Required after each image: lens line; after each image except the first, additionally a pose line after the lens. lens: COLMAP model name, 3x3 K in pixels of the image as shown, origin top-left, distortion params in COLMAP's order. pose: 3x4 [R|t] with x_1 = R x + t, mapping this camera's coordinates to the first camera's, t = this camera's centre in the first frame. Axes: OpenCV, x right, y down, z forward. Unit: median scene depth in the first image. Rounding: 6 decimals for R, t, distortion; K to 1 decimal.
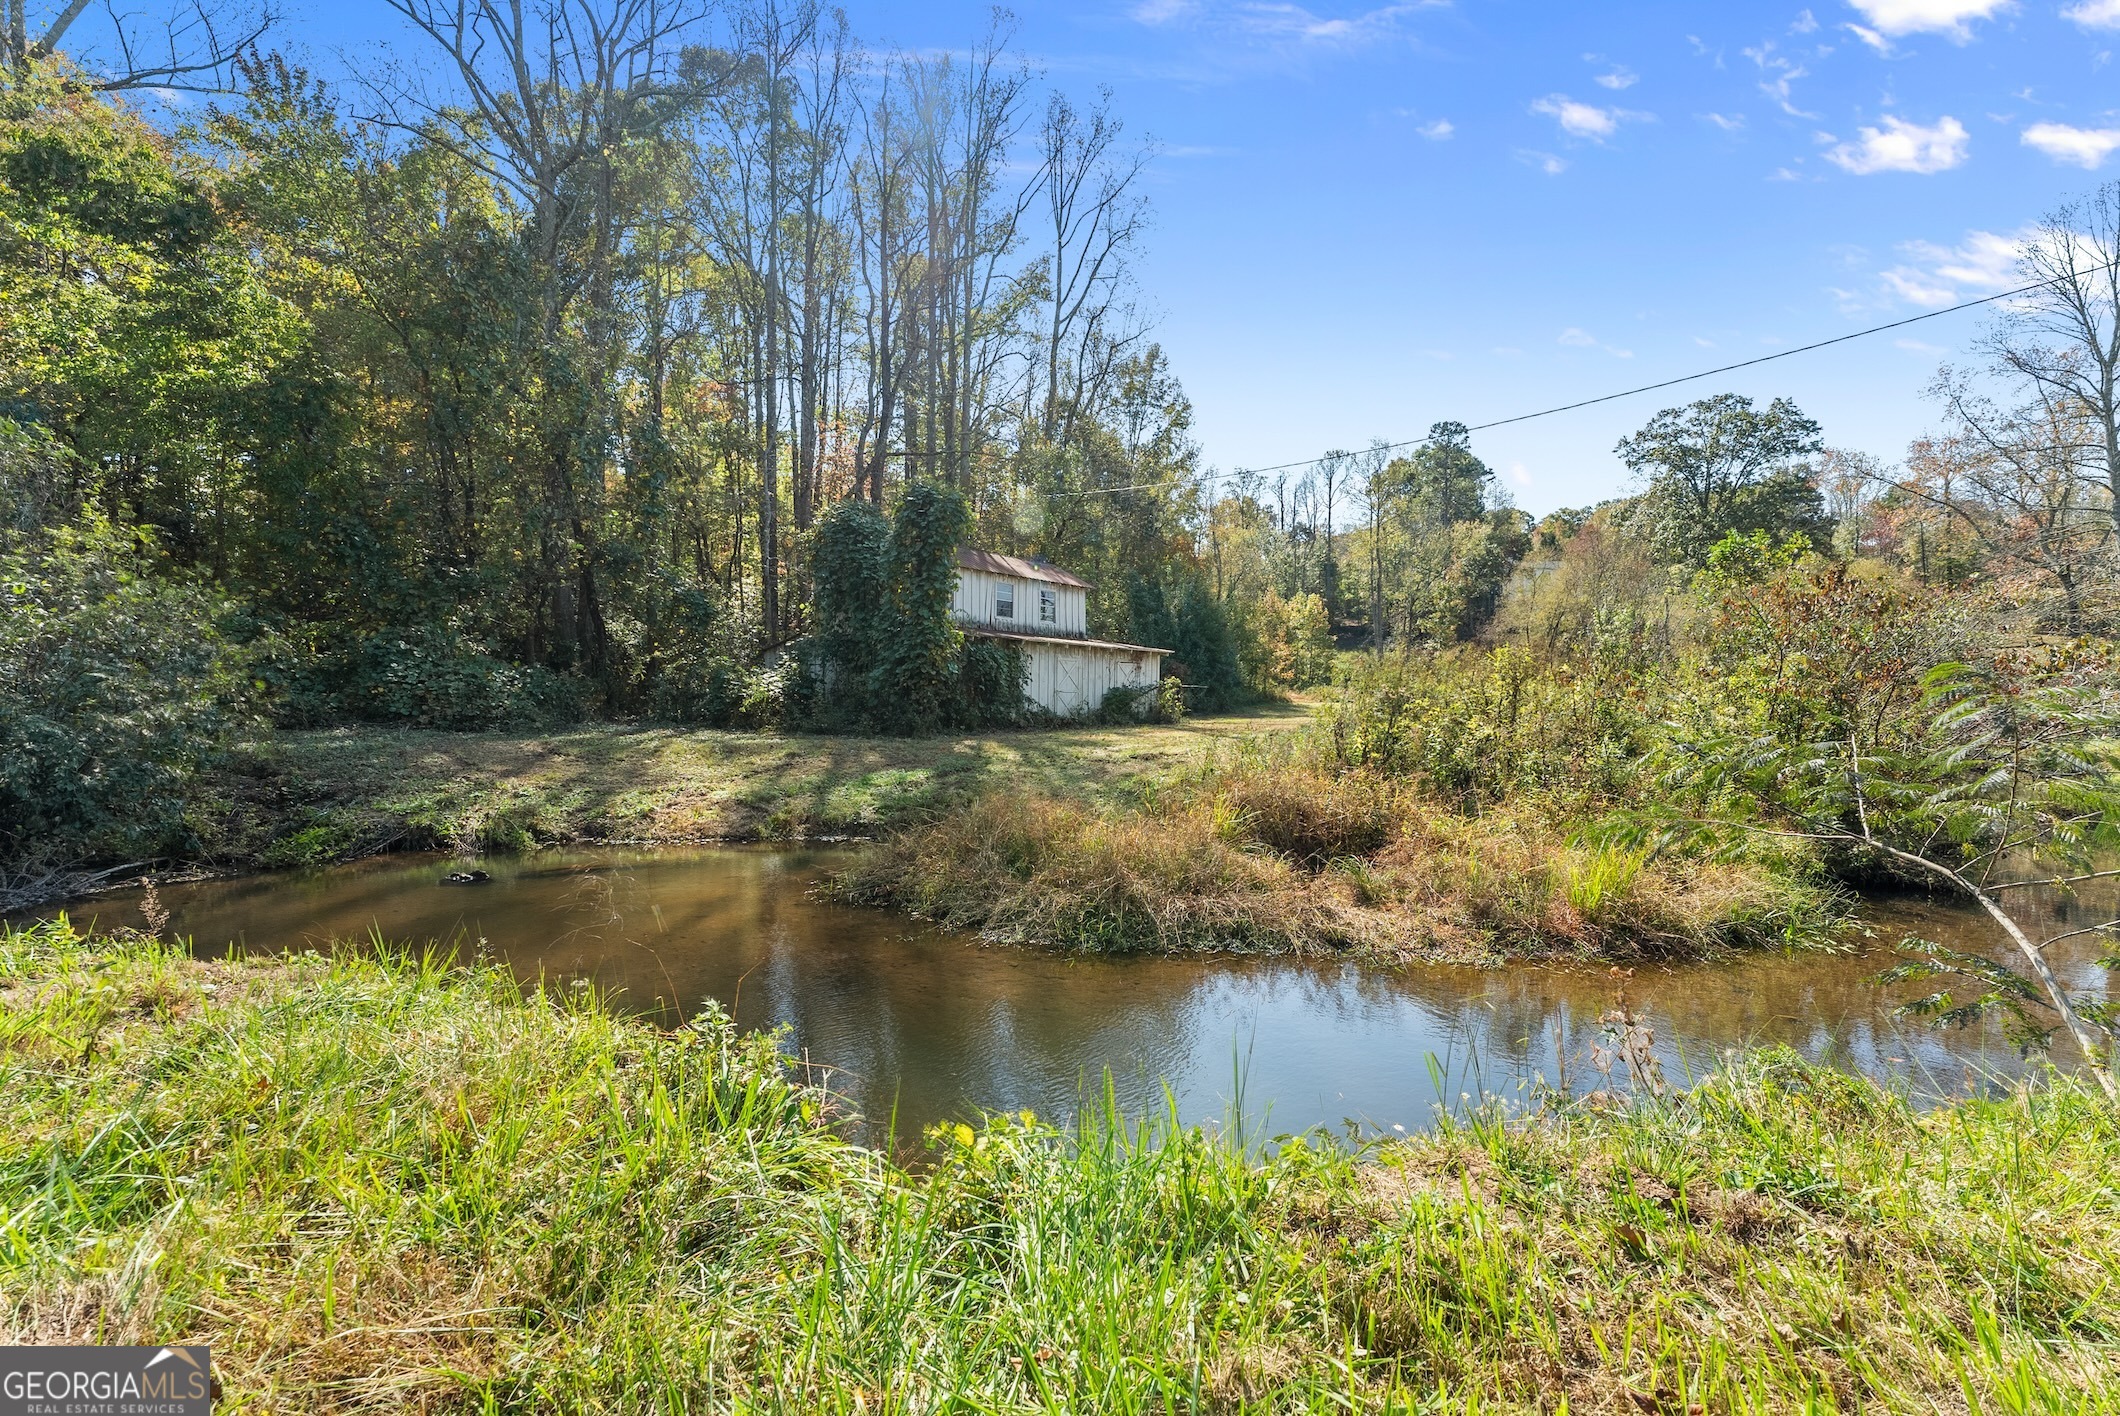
lens RADIAL K [[848.8, 0, 1058.5], [0, 848.8, 706.6], [0, 0, 1]] dist [0.004834, -0.000538]
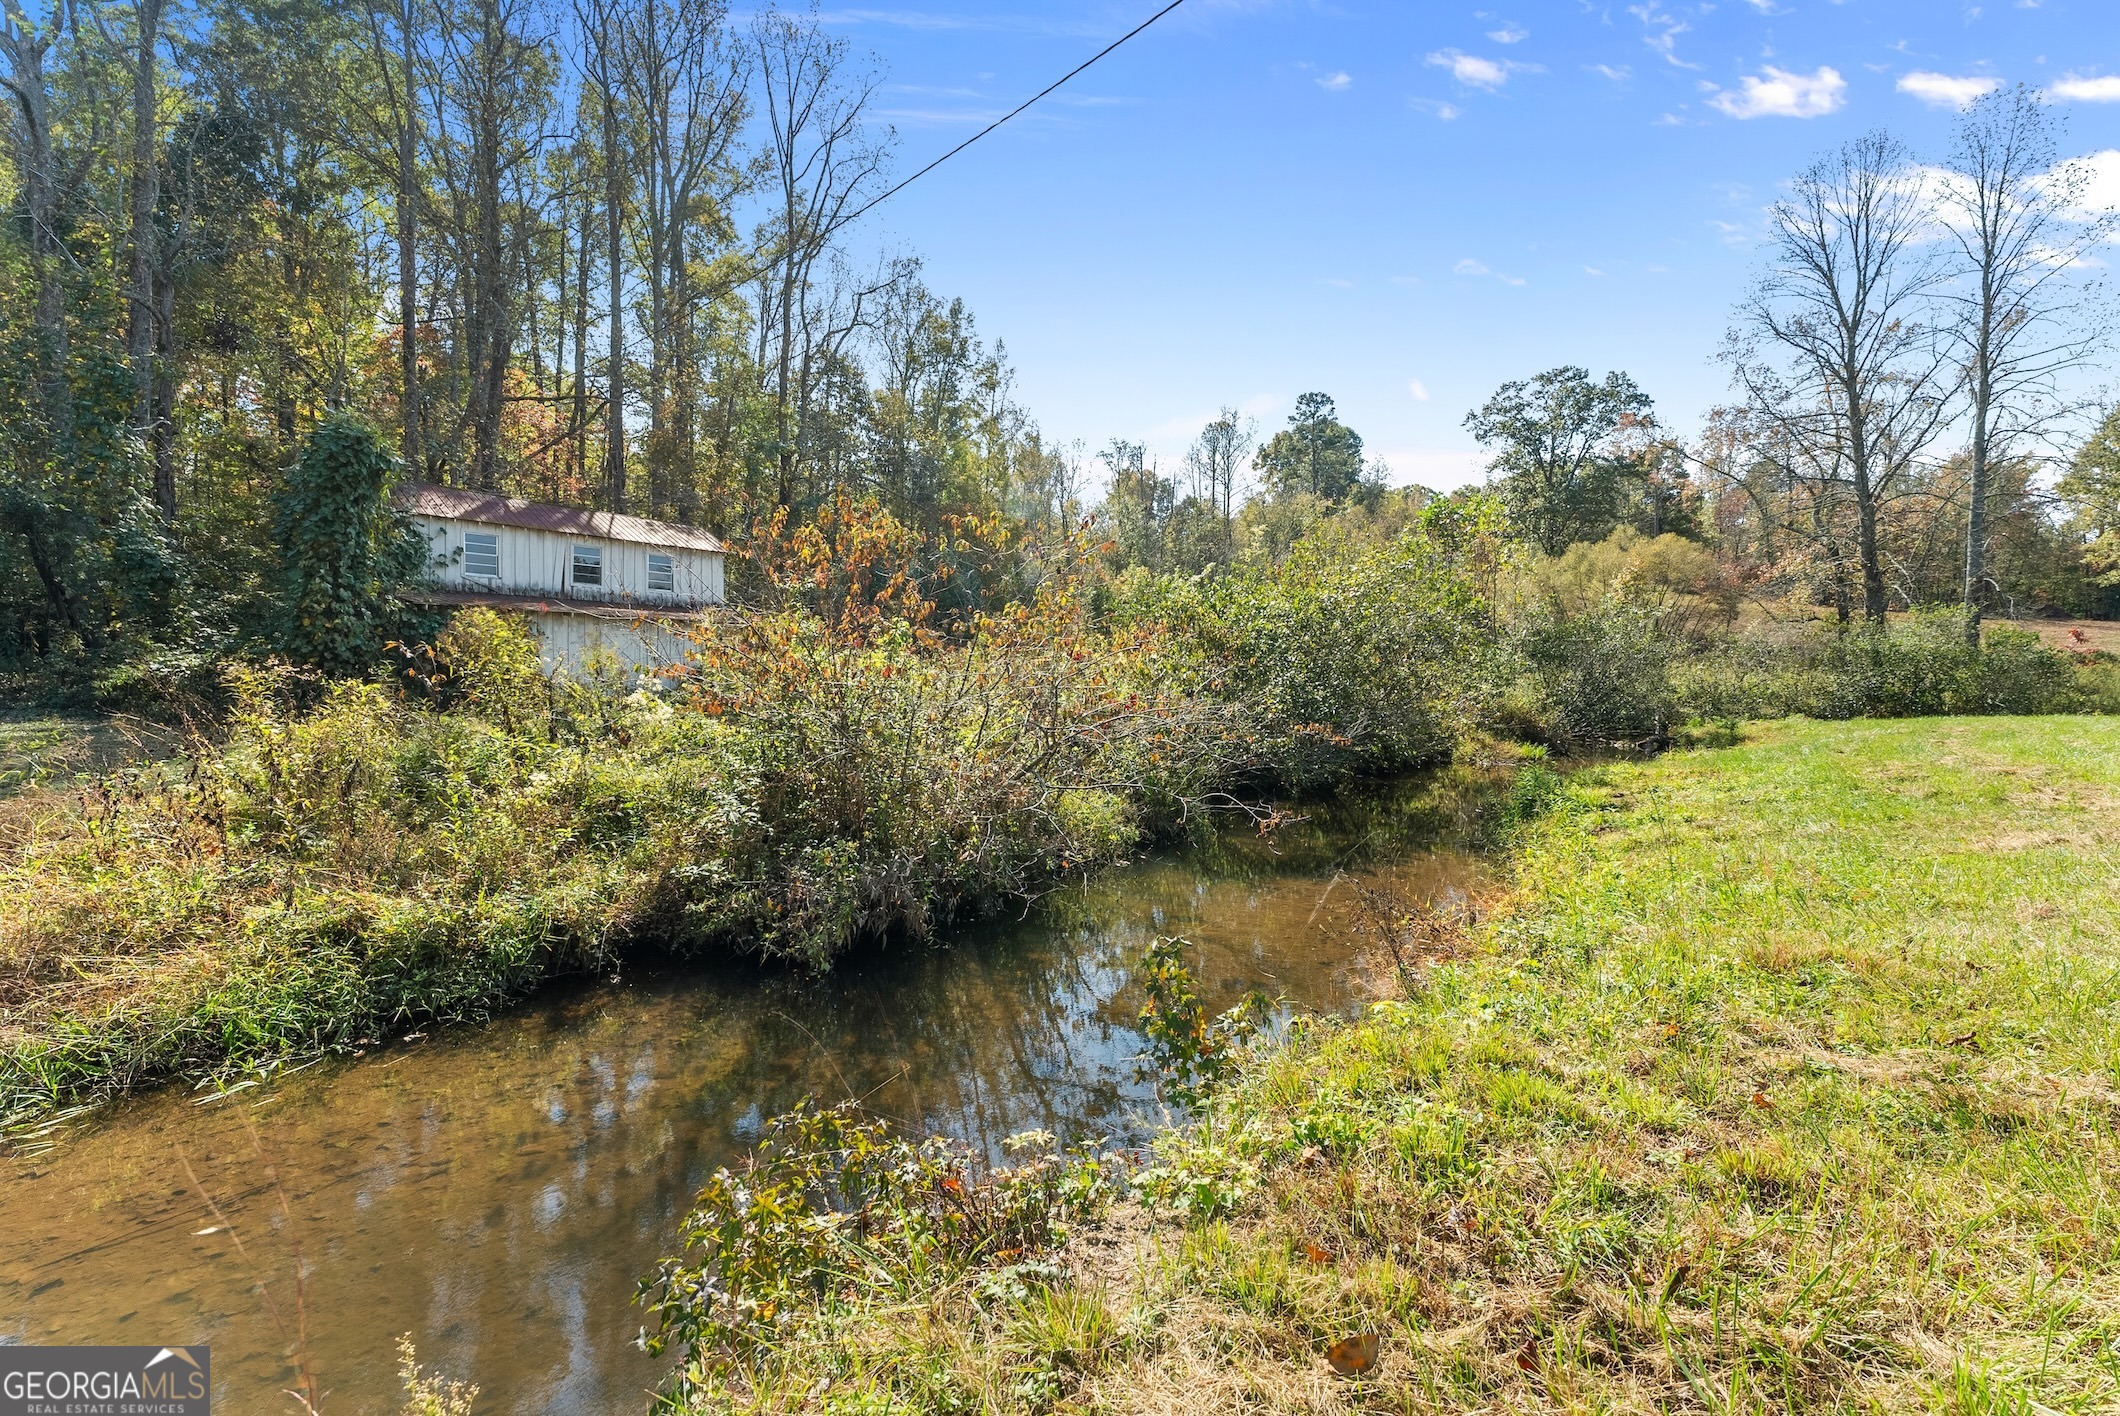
lens RADIAL K [[848.8, 0, 1063.5], [0, 848.8, 700.4], [0, 0, 1]] dist [0.004834, -0.000538]
pose [[0.998070, -0.007177, 0.061676, 0.209118], [0.005968, 0.999787, 0.019767, -0.000960], [-0.061805, -0.019361, 0.997900, 0.058989]]
